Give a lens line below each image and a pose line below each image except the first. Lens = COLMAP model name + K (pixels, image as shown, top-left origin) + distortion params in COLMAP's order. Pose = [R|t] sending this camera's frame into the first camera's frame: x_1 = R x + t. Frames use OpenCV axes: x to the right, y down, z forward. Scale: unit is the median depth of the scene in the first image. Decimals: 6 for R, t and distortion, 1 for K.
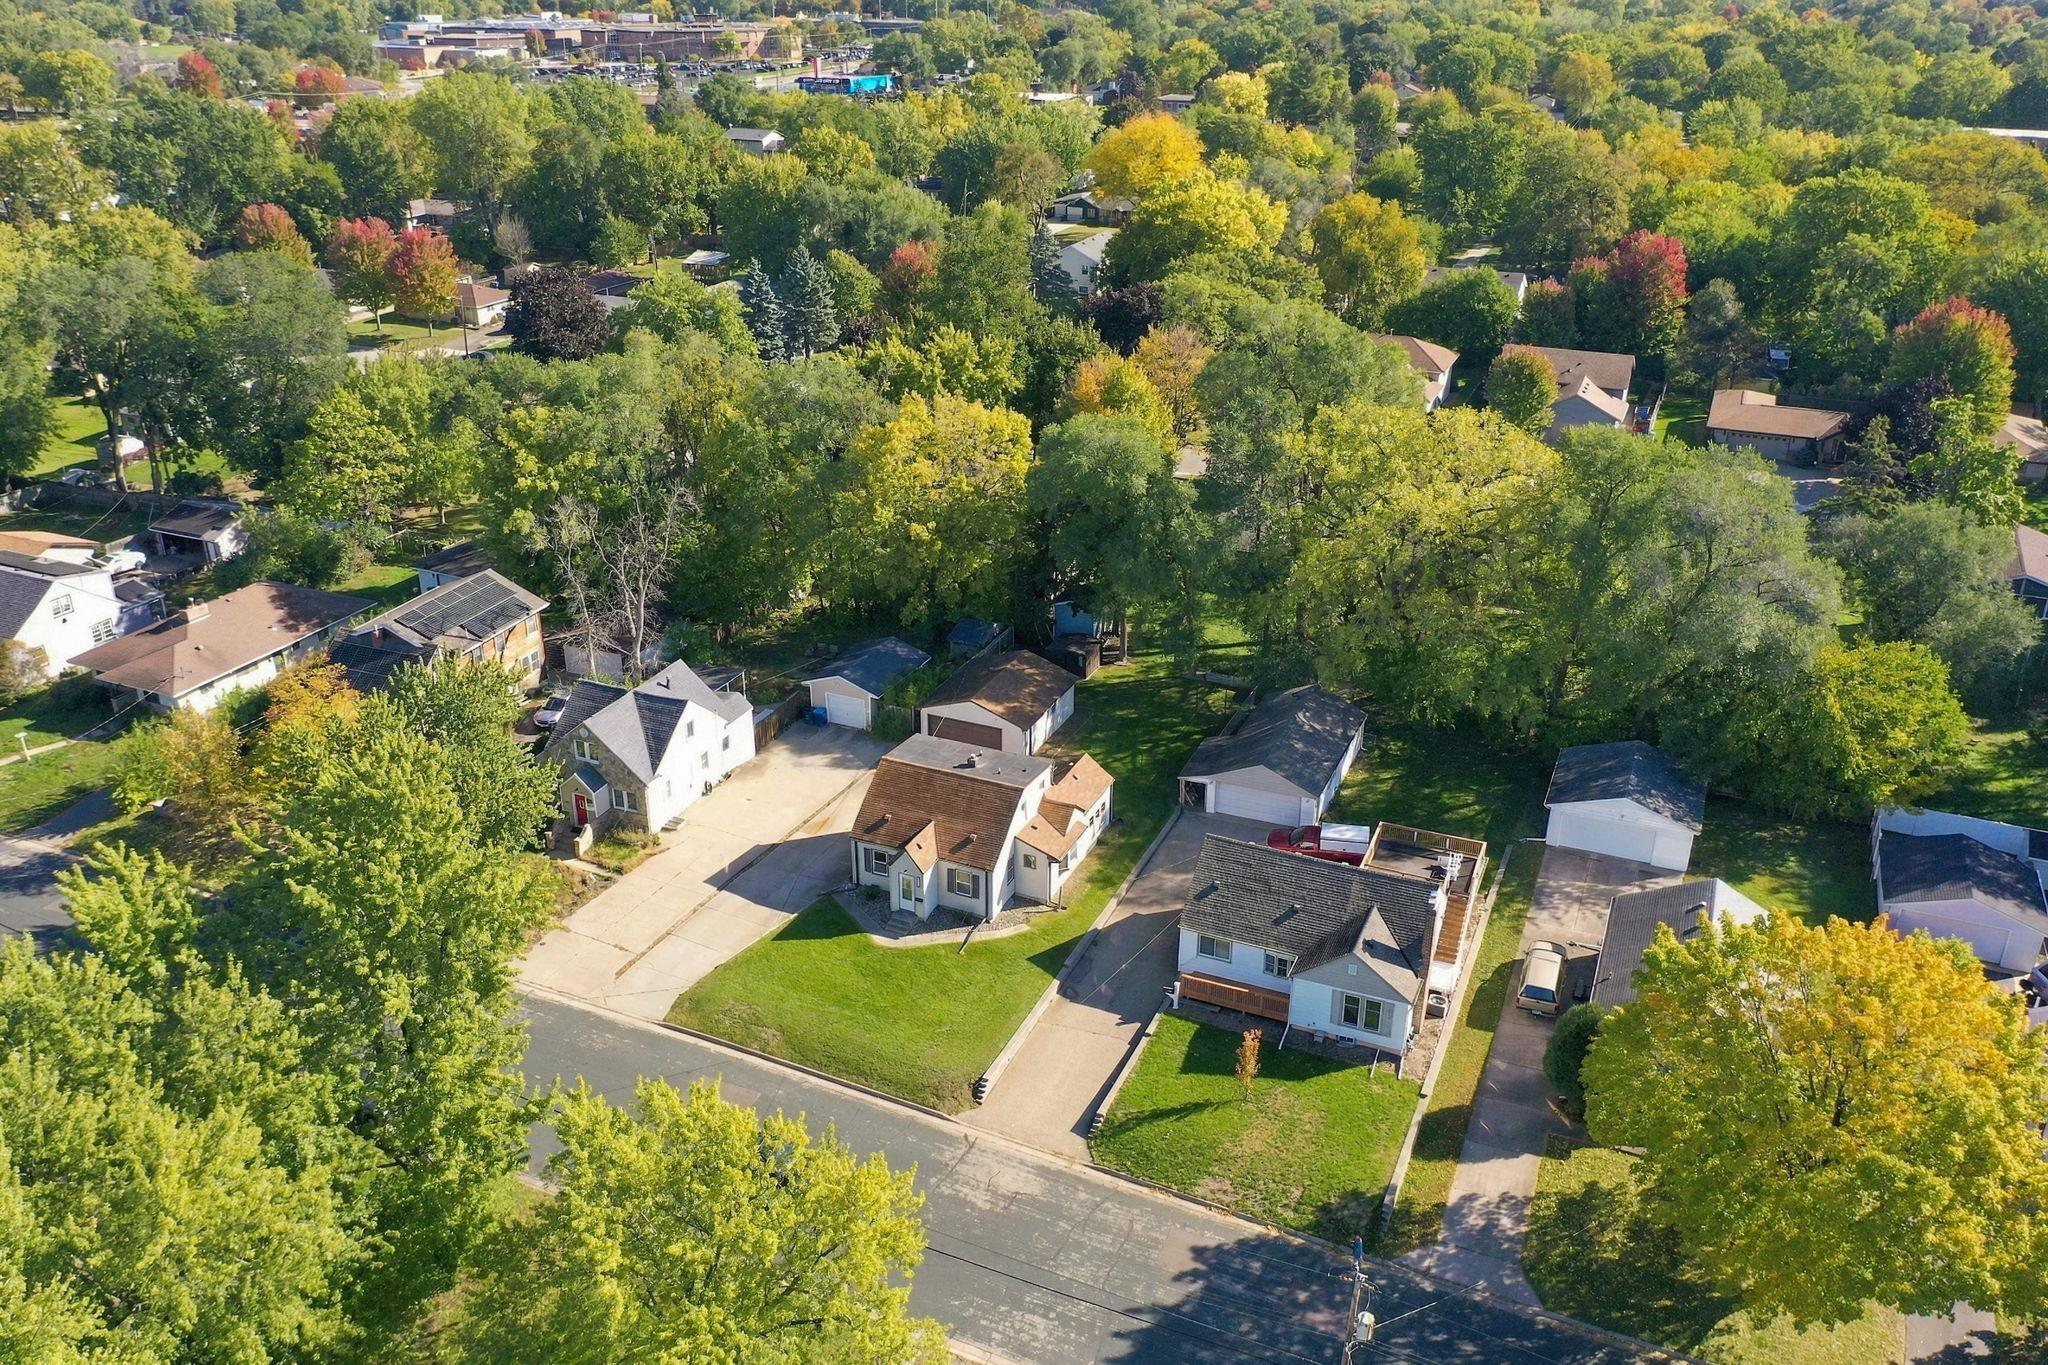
lens RADIAL K [[1587.8, 0, 1035.5], [0, 1587.8, 685.1], [0, 0, 1]] dist [-0.001859, -0.000211]
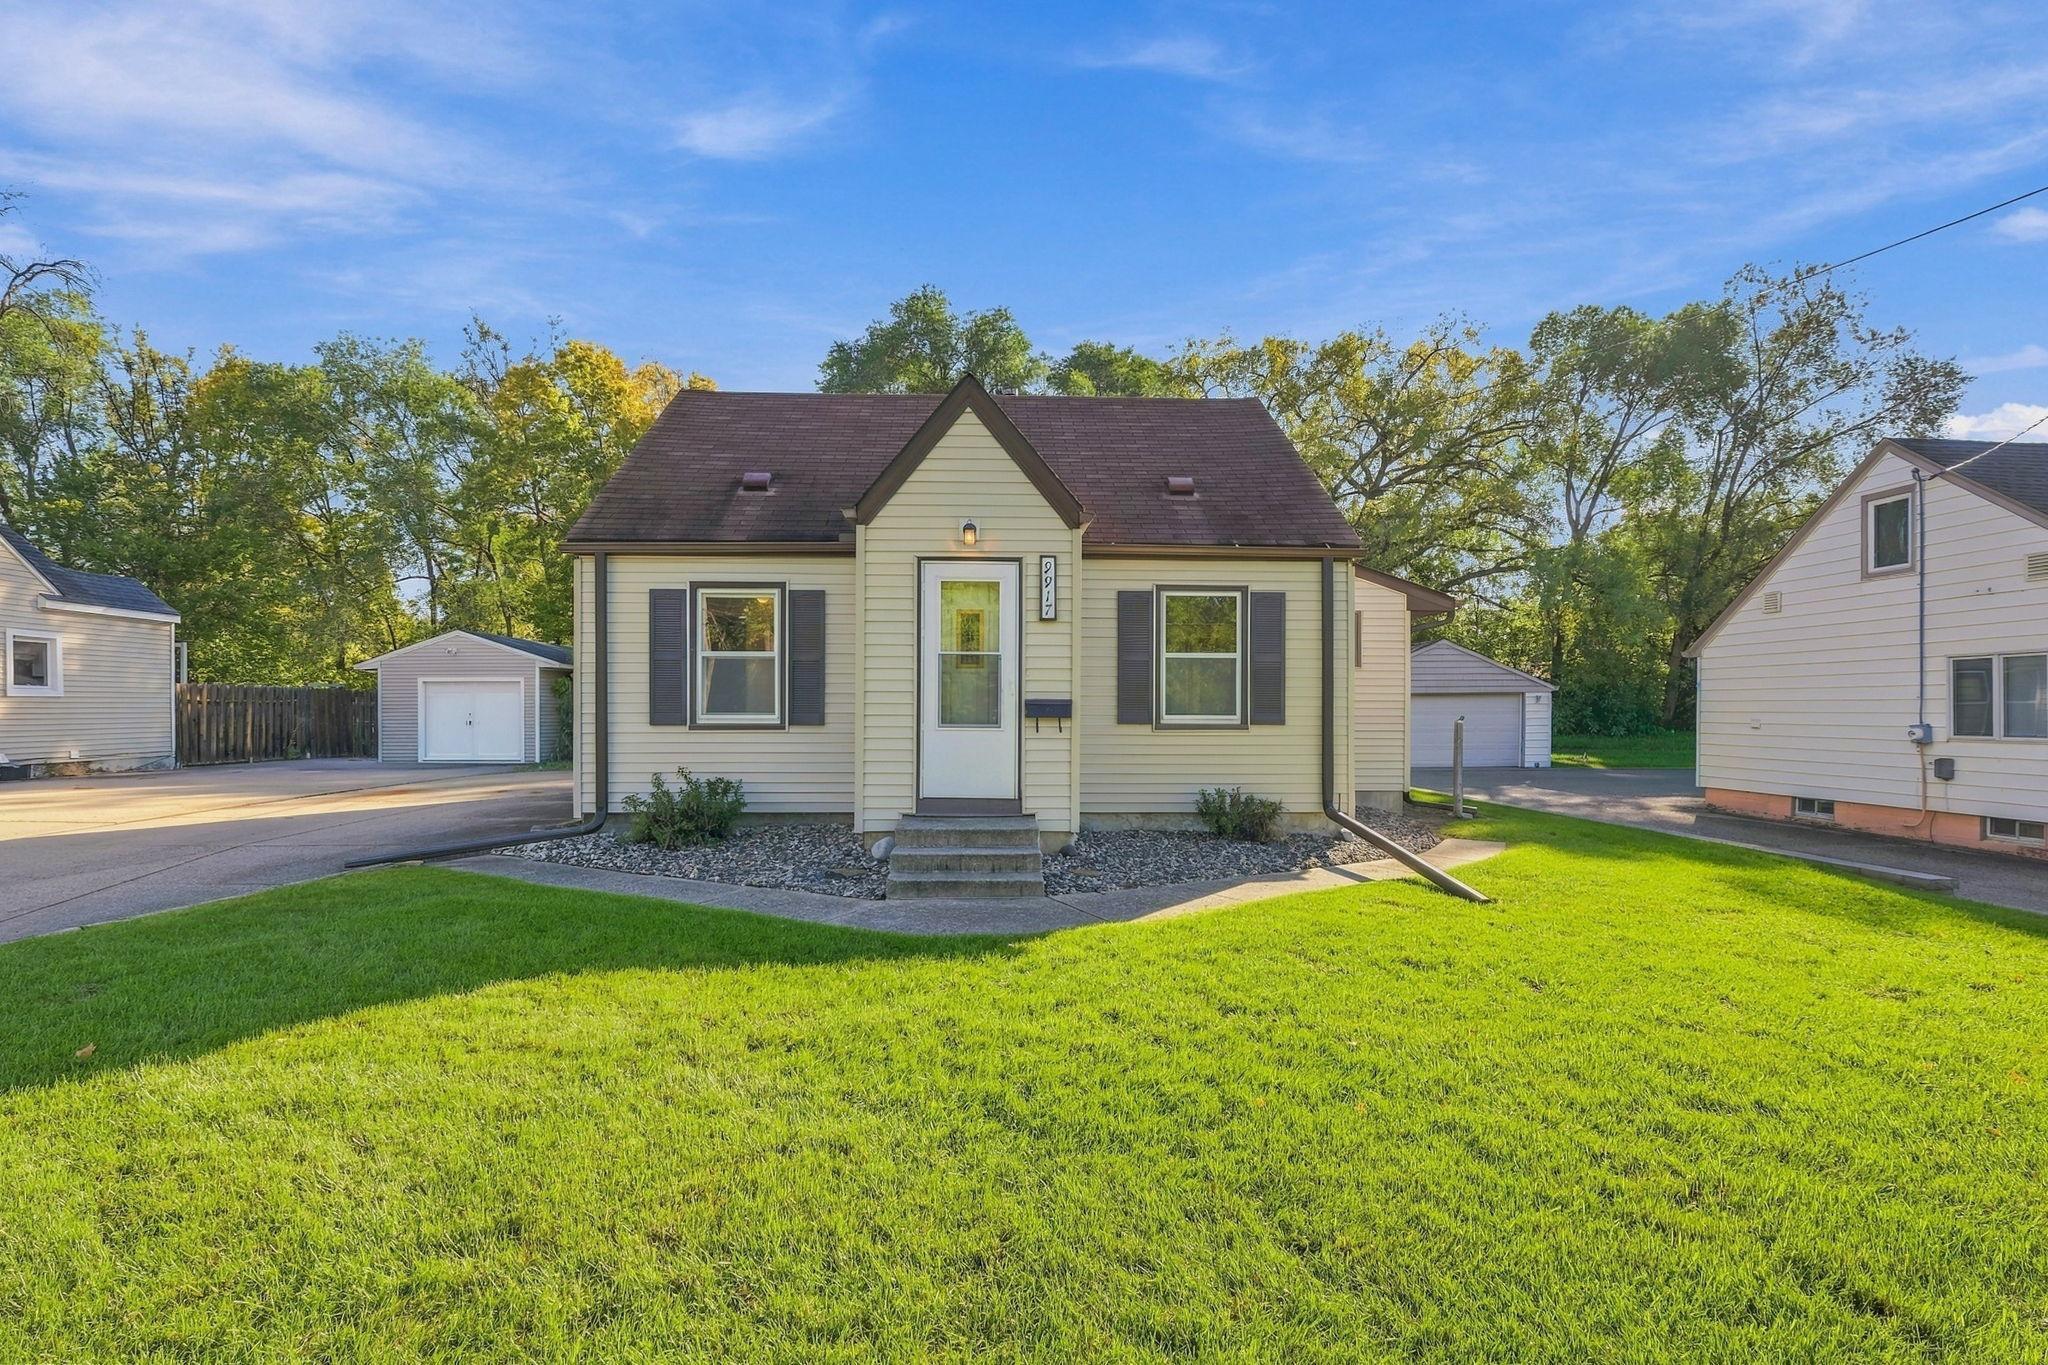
lens RADIAL K [[910.0, 0, 1022.1], [0, 910.0, 698.7], [0, 0, 1]] dist [-0.004655, 0.001095]
pose [[0.892497, 0.006727, 0.451003, -0.110146], [0.187506, 0.903864, -0.384540, 0.157012], [-0.410232, 0.427767, 0.805435, 0.839835]]
